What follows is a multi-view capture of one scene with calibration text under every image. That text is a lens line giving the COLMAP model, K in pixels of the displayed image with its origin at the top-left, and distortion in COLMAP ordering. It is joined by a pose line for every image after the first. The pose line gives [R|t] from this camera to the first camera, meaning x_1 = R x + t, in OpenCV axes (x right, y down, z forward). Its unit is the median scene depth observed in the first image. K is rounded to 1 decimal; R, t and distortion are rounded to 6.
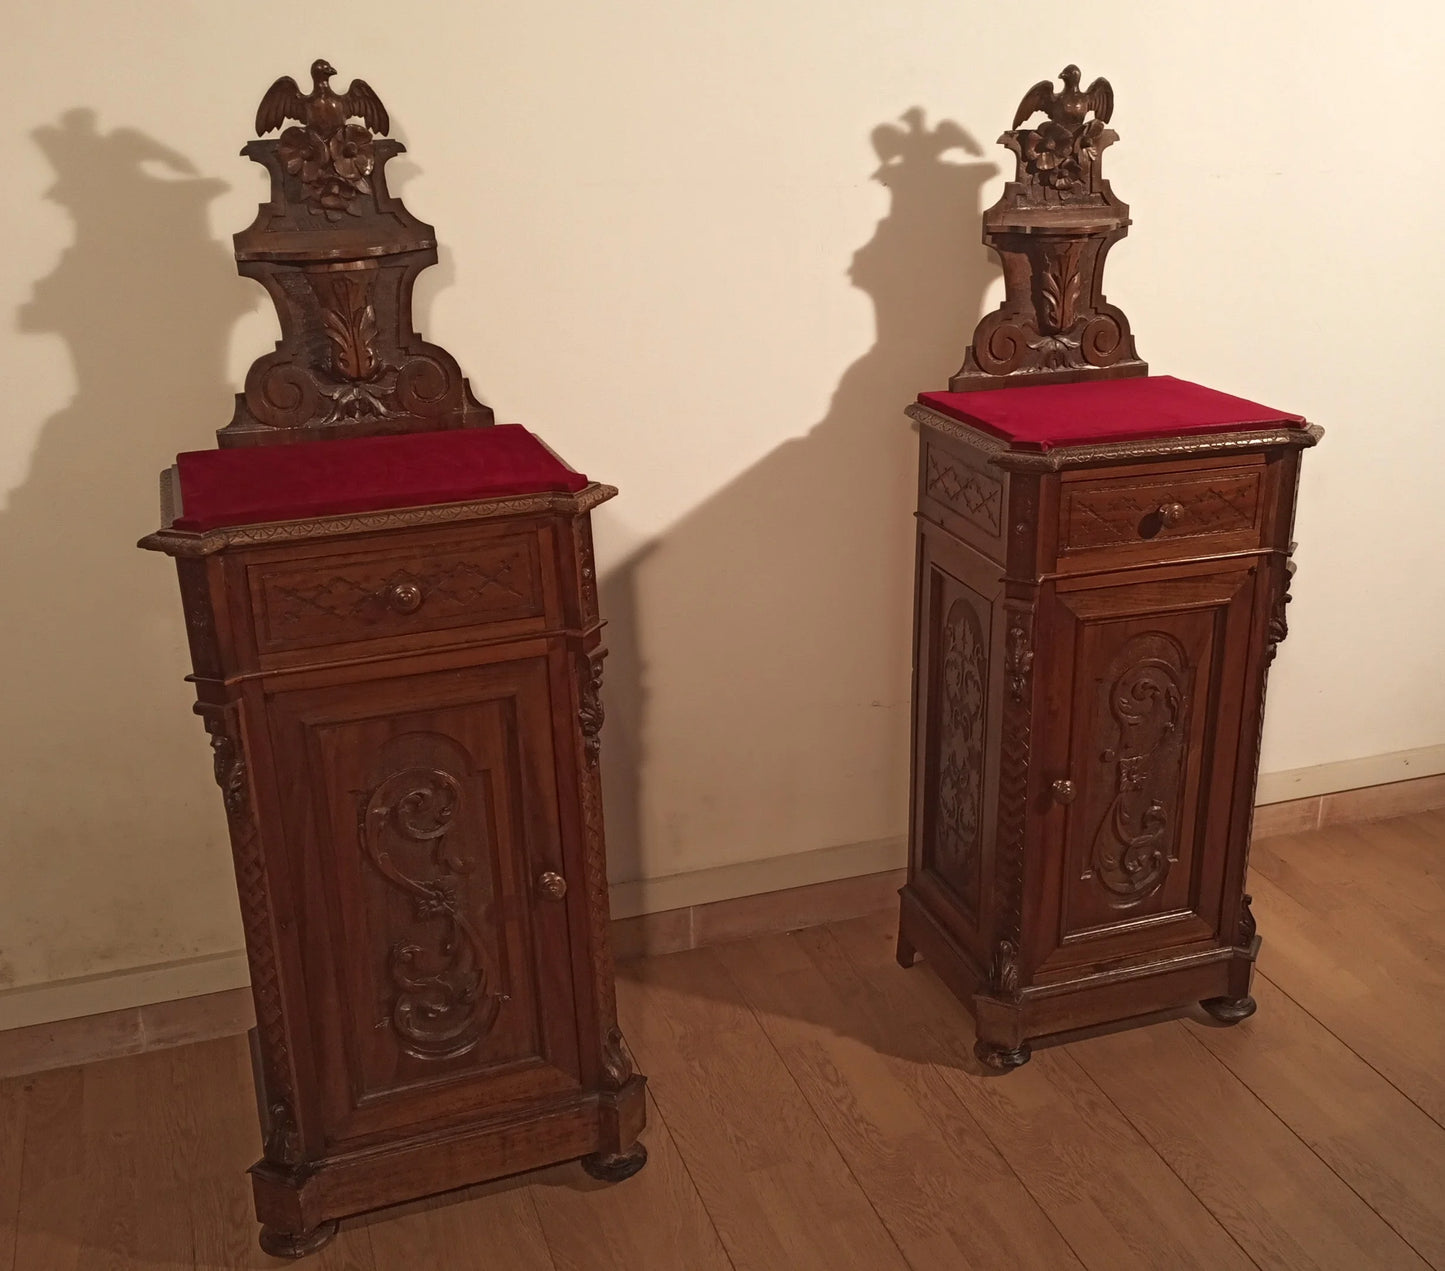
lens RADIAL K [[1678.0, 0, 852.4], [0, 1678.0, 647.2], [0, 0, 1]] dist [0.034701, 0.000000]
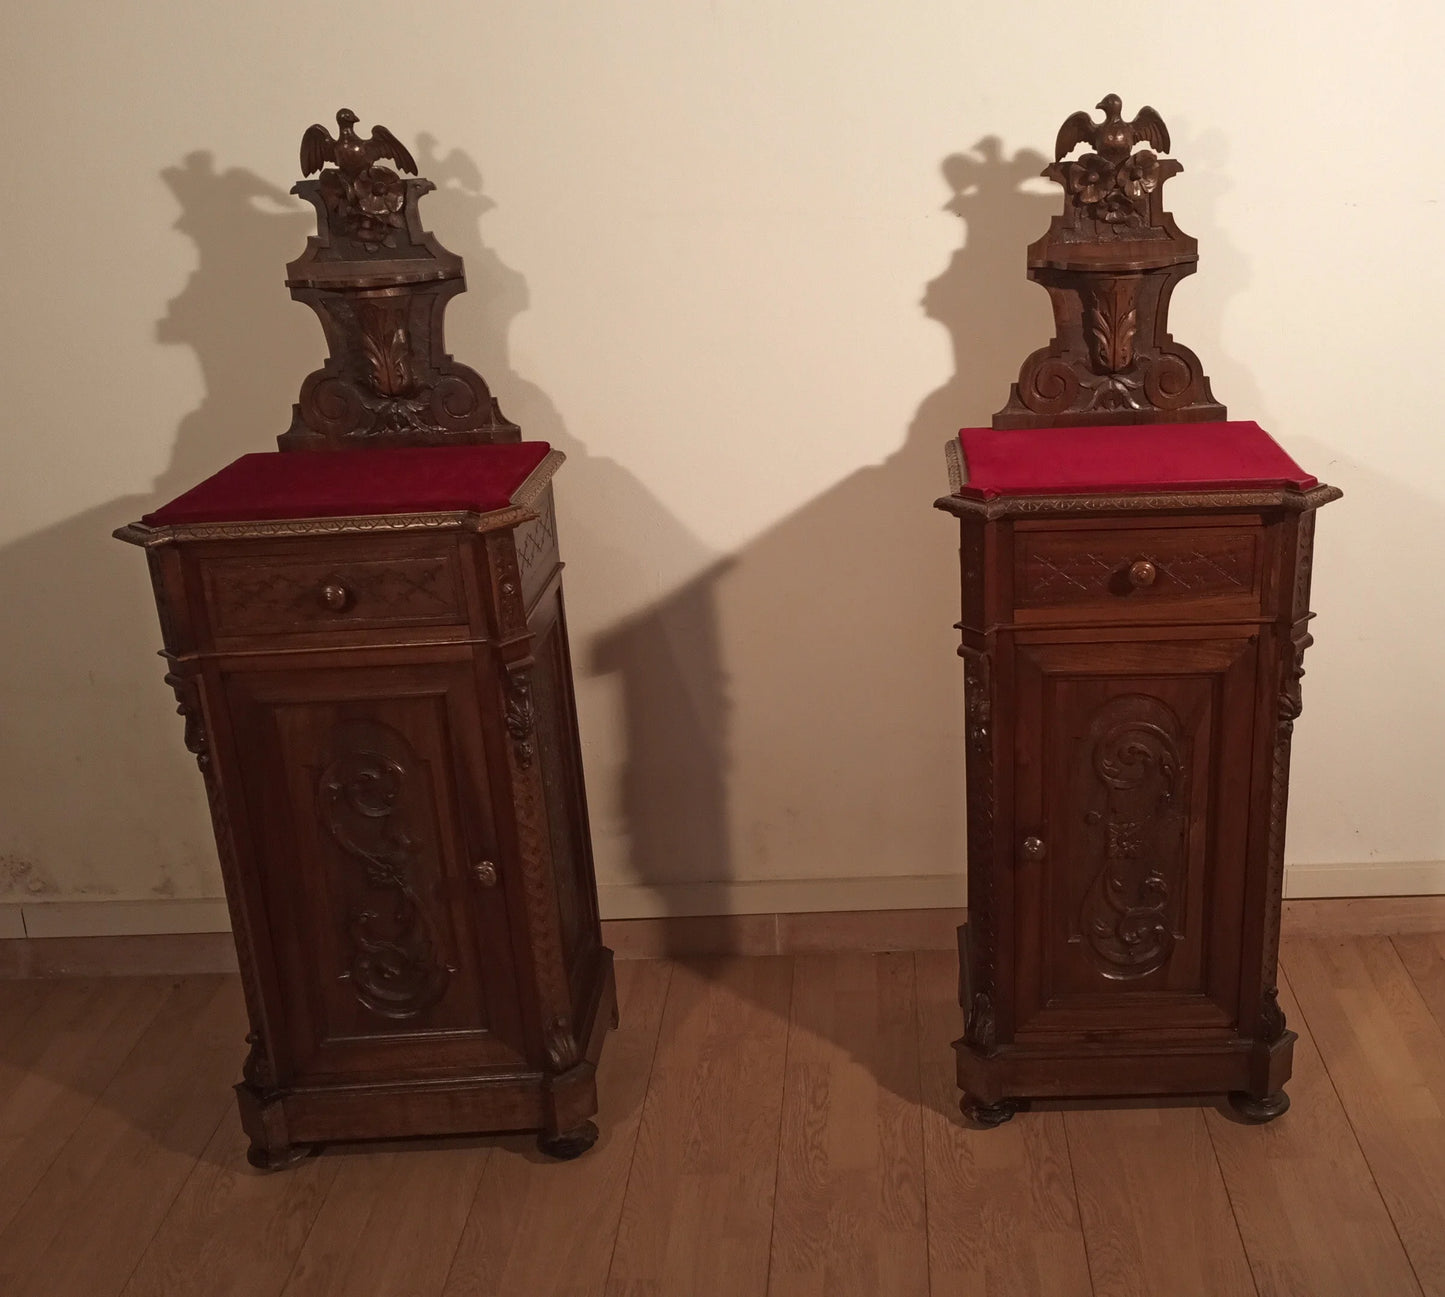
lens RADIAL K [[1710.8, 0, 924.8], [0, 1710.8, 657.4], [0, 0, 1]] dist [0.044017, 0.000000]
pose [[0.938294, 0.093077, -0.333079, 0.380293], [-0.089660, 0.995642, 0.025653, -0.043128], [0.334015, 0.005794, 0.942550, 0.049357]]
